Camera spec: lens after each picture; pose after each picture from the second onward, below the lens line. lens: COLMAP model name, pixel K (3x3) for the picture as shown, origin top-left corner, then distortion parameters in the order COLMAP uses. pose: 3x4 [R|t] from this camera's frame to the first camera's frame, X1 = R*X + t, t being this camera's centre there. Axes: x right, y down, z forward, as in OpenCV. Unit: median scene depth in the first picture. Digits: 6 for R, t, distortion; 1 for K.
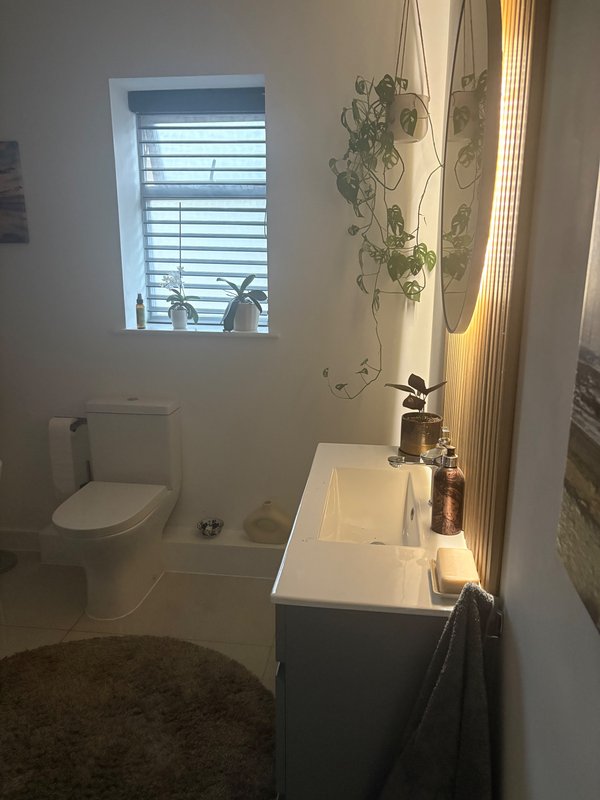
lens RADIAL K [[598.6, 0, 304.7], [0, 598.6, 400.2], [0, 0, 1]] dist [-0.008256, -0.002996]
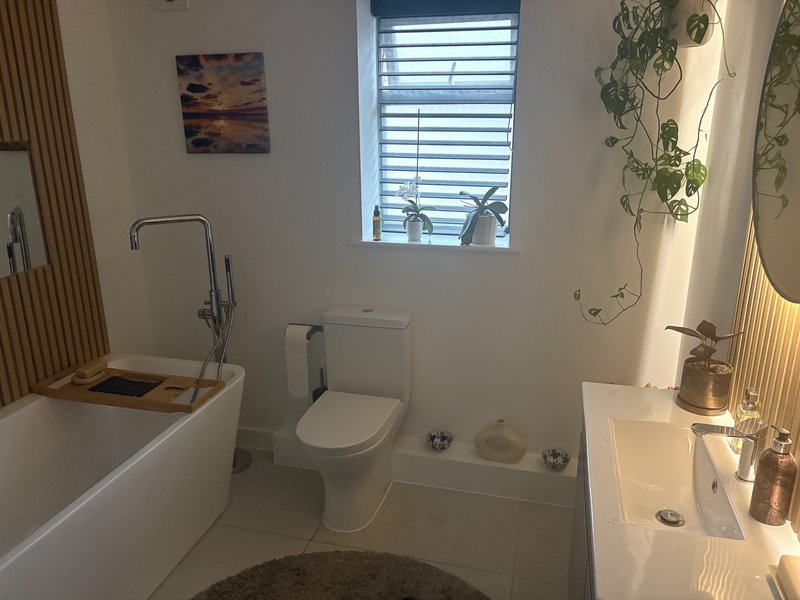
lens RADIAL K [[598.6, 0, 393.1], [0, 598.6, 301.1], [0, 0, 1]] dist [-0.008256, -0.002996]
pose [[0.988622, 0.029035, -0.147592, -0.101373], [-0.021355, 0.998347, 0.053356, -0.073867], [0.148897, -0.049597, 0.987608, 0.023048]]
